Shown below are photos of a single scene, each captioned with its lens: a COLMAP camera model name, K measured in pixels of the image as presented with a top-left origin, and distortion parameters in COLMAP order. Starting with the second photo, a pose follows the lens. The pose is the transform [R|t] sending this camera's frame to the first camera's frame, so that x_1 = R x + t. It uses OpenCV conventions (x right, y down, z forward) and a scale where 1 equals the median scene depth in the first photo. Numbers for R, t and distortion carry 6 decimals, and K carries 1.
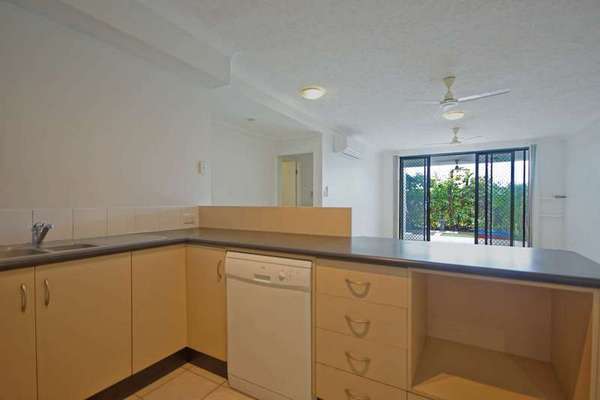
lens RADIAL K [[287.7, 0, 301.8], [0, 287.7, 203.6], [0, 0, 1]] dist [0.002325, 0.000520]
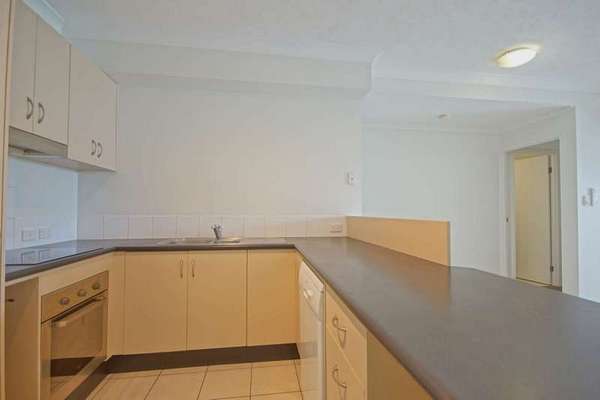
lens RADIAL K [[287.7, 0, 299.7], [0, 287.7, 204.2], [0, 0, 1]] dist [0.002325, 0.000520]
pose [[0.623159, -0.015093, -0.781950, 0.276734], [-0.010165, 0.999573, -0.027394, -0.003065], [0.782029, 0.025020, 0.622739, 0.178273]]
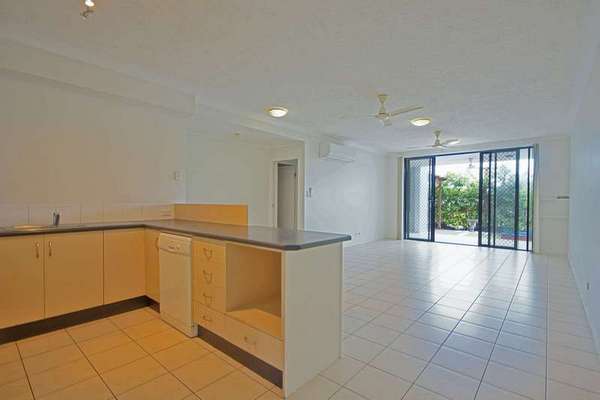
lens RADIAL K [[287.7, 0, 302.7], [0, 287.7, 201.4], [0, 0, 1]] dist [0.002325, 0.000520]
pose [[0.983172, 0.004926, -0.182615, 0.405006], [-0.005454, 0.999982, -0.002389, -0.001594], [0.182600, 0.003345, 0.983182, -0.205041]]
